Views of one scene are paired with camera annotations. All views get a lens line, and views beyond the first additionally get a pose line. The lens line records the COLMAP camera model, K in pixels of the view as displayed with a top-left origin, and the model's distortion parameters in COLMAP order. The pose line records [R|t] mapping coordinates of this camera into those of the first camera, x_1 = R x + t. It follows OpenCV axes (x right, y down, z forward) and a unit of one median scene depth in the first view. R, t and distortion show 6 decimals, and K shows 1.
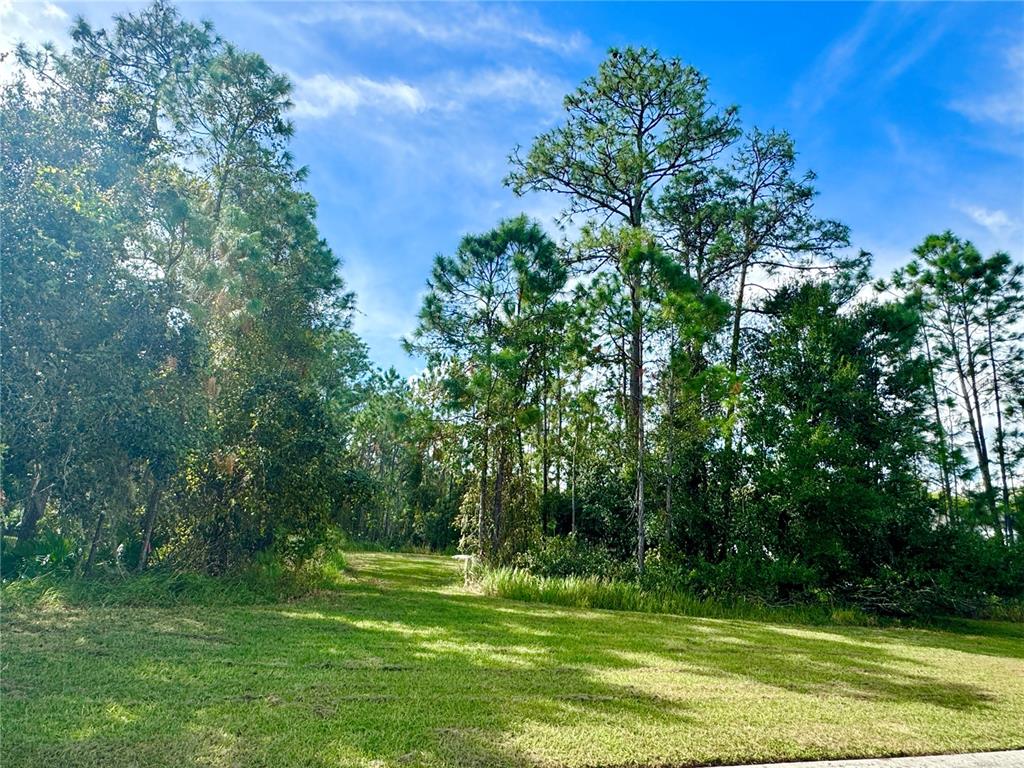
lens RADIAL K [[634.7, 0, 512.0], [0, 634.7, 384.0], [0, 0, 1]] dist [-0.000871, -0.001086]
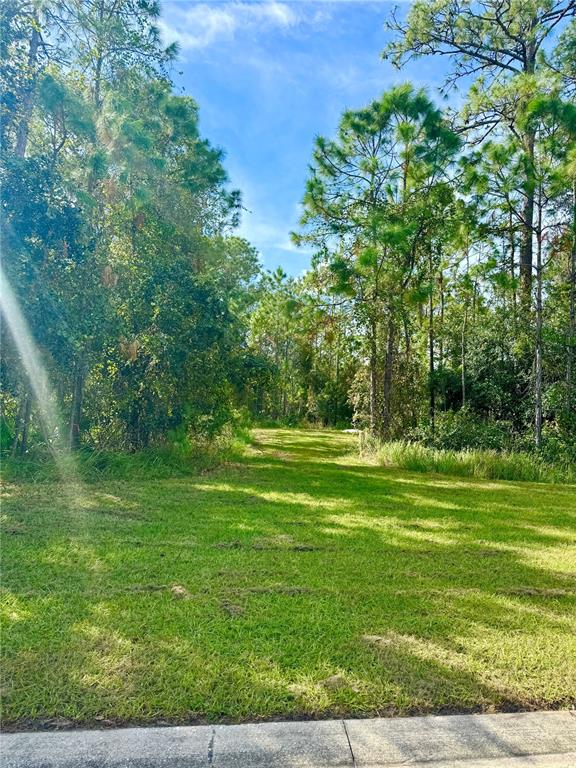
lens RADIAL K [[548.8, 0, 288.0], [0, 548.8, 384.0], [0, 0, 1]] dist [0.113436, -0.116168]
pose [[0.982835, -0.033470, -0.181424, -0.020703], [0.065523, 0.982619, 0.173683, 0.024762], [0.172458, -0.182589, 0.967946, 0.094344]]
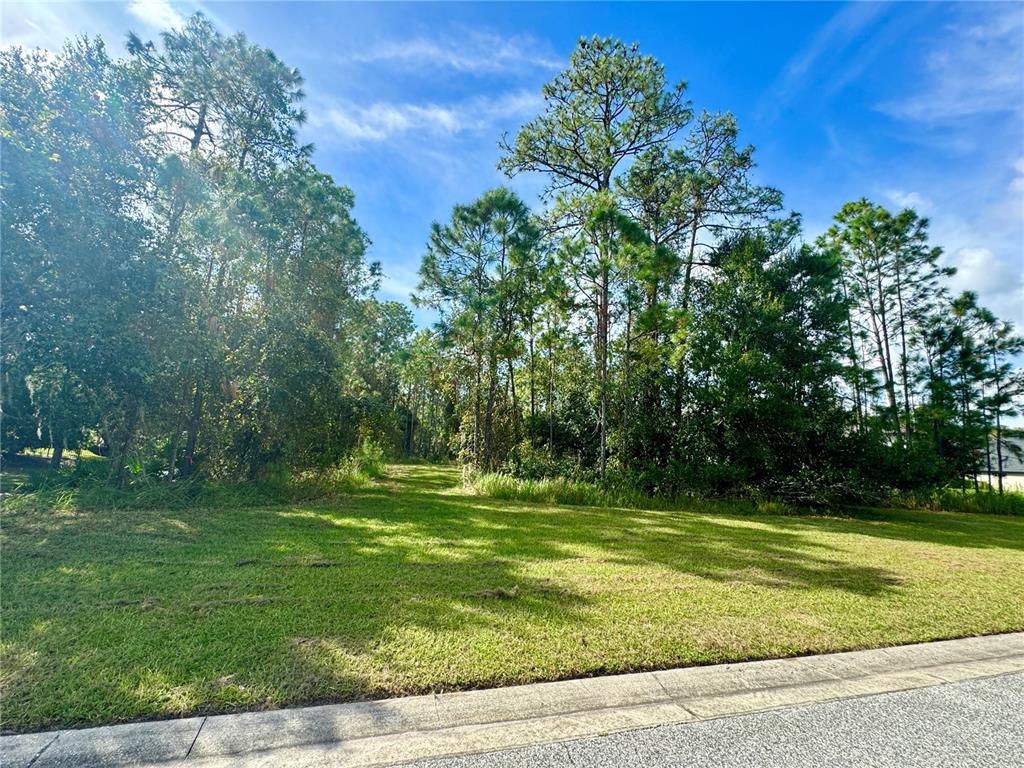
lens RADIAL K [[465.8, 0, 512.0], [0, 465.8, 384.0], [0, 0, 1]] dist [-0.003538, 0.000313]
pose [[0.998881, -0.025340, -0.039924, 0.066293], [0.028779, 0.995700, 0.088050, 0.034270], [0.037521, -0.089100, 0.995316, 0.103520]]
